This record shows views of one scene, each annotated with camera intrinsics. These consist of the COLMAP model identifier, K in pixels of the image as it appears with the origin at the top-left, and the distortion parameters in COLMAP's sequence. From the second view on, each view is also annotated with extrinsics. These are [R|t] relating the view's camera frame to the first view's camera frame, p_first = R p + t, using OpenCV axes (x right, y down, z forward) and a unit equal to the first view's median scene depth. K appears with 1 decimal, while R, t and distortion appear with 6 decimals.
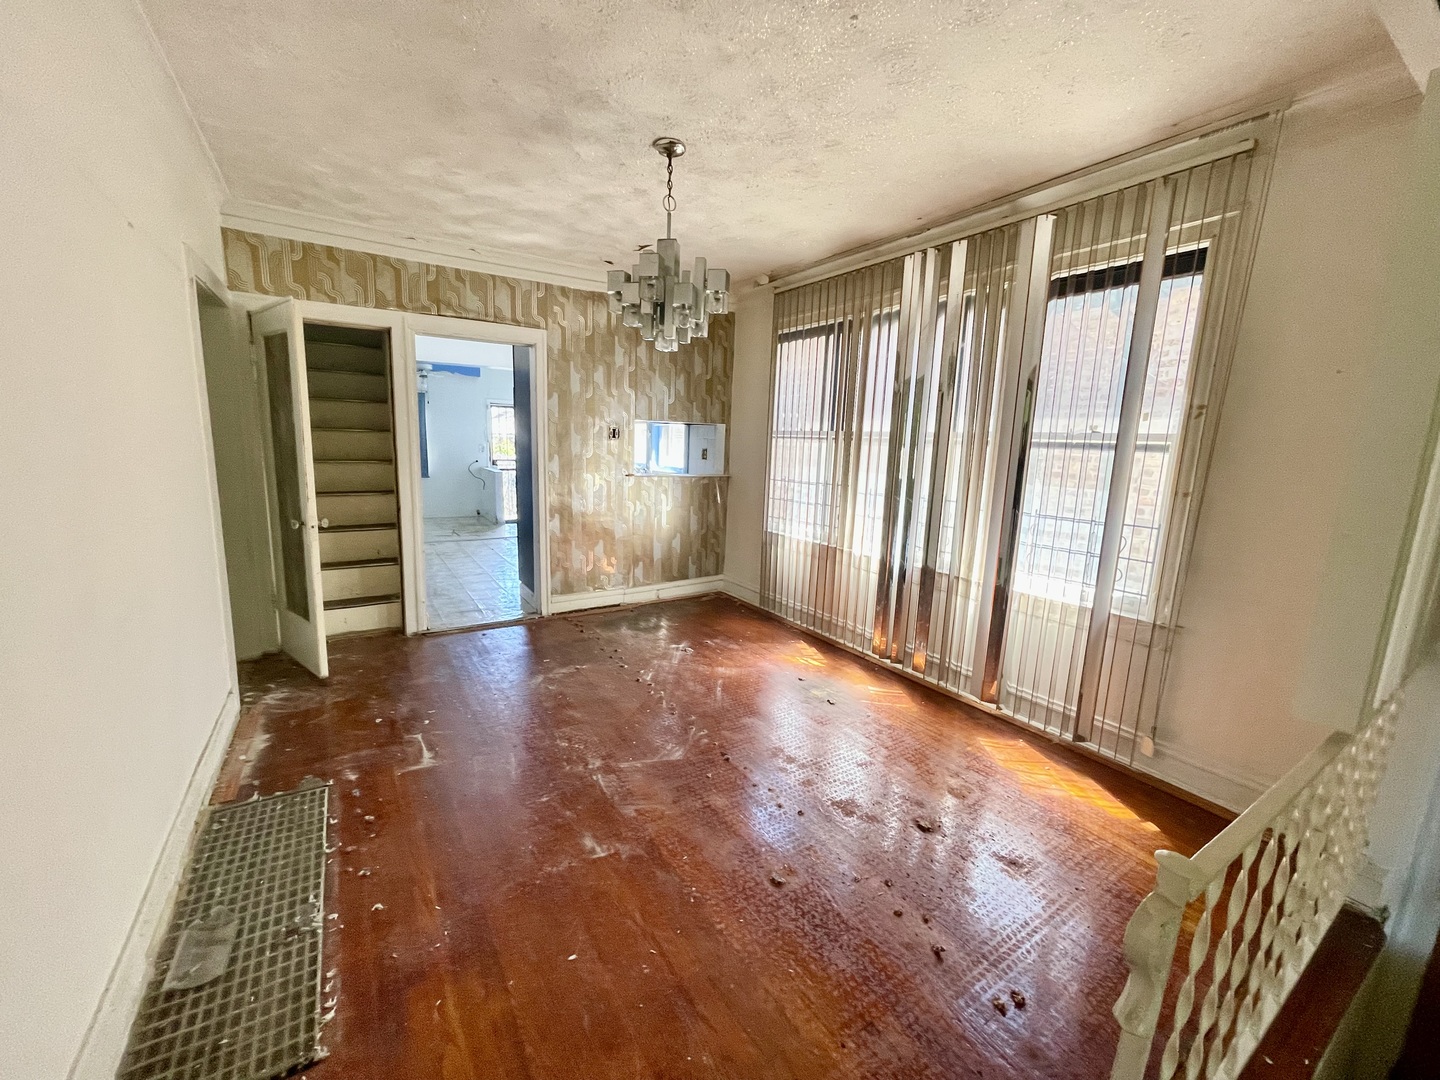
lens RADIAL K [[577.9, 0, 721.1], [0, 577.9, 538.8], [0, 0, 1]] dist [-0.004820, 0.000907]
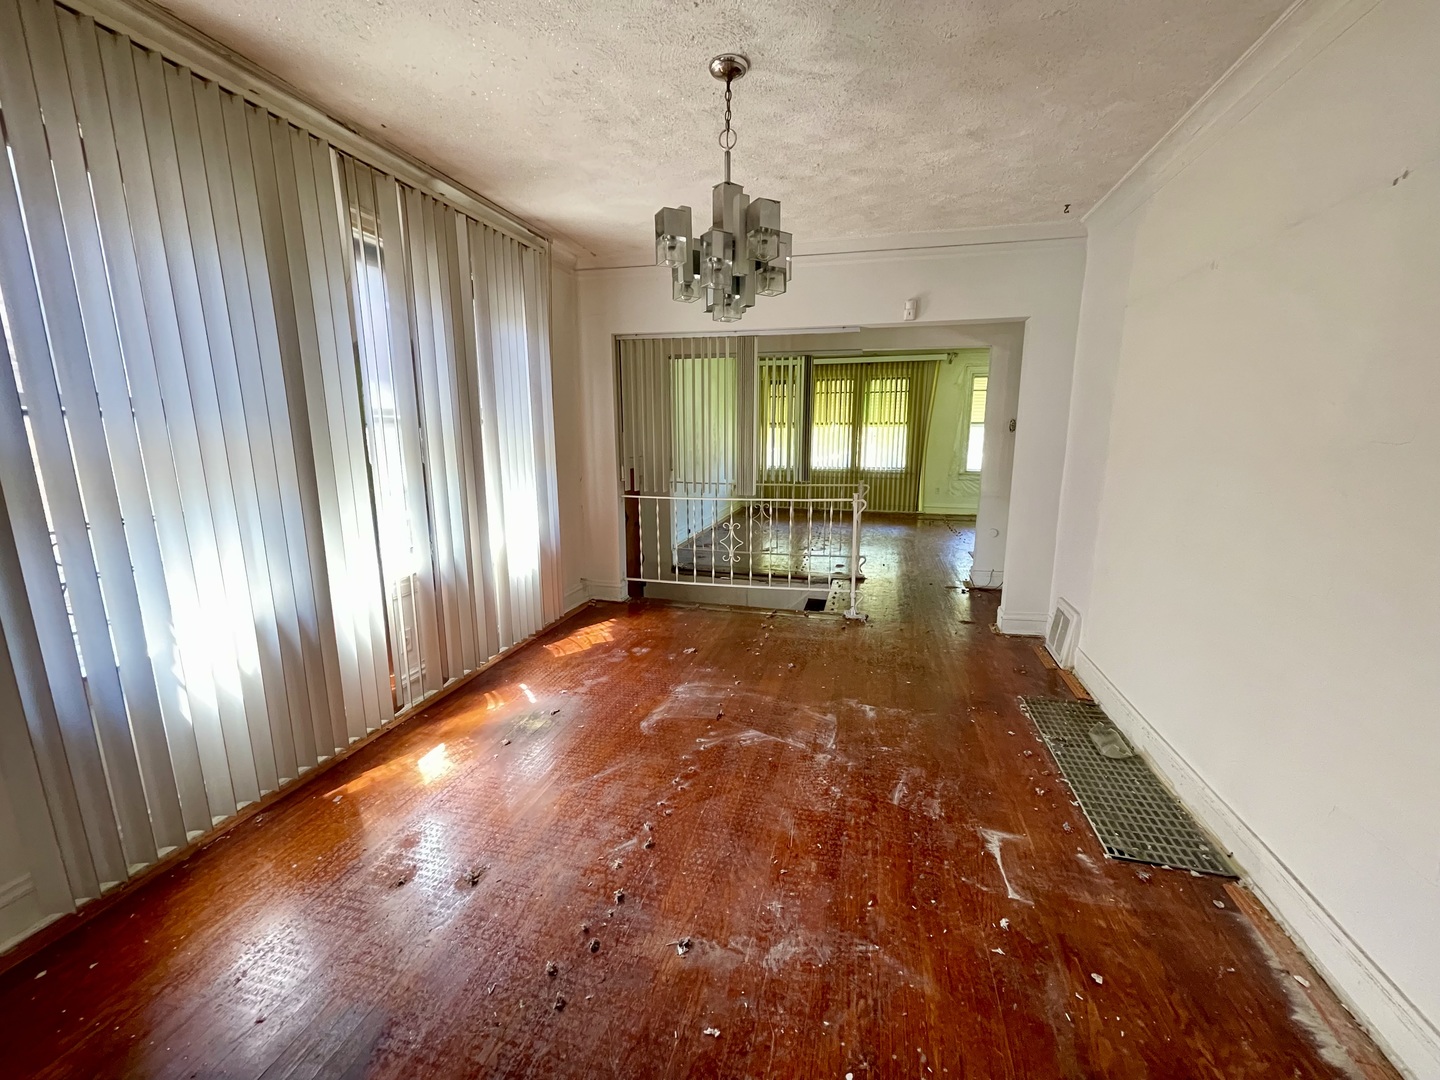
lens RADIAL K [[577.9, 0, 722.4], [0, 577.9, 539.0], [0, 0, 1]] dist [-0.004820, 0.000907]
pose [[-0.676463, -0.173511, 0.715746, -0.698301], [0.101740, 0.940517, 0.324156, -0.284494], [-0.729416, 0.292099, -0.618572, 1.524664]]
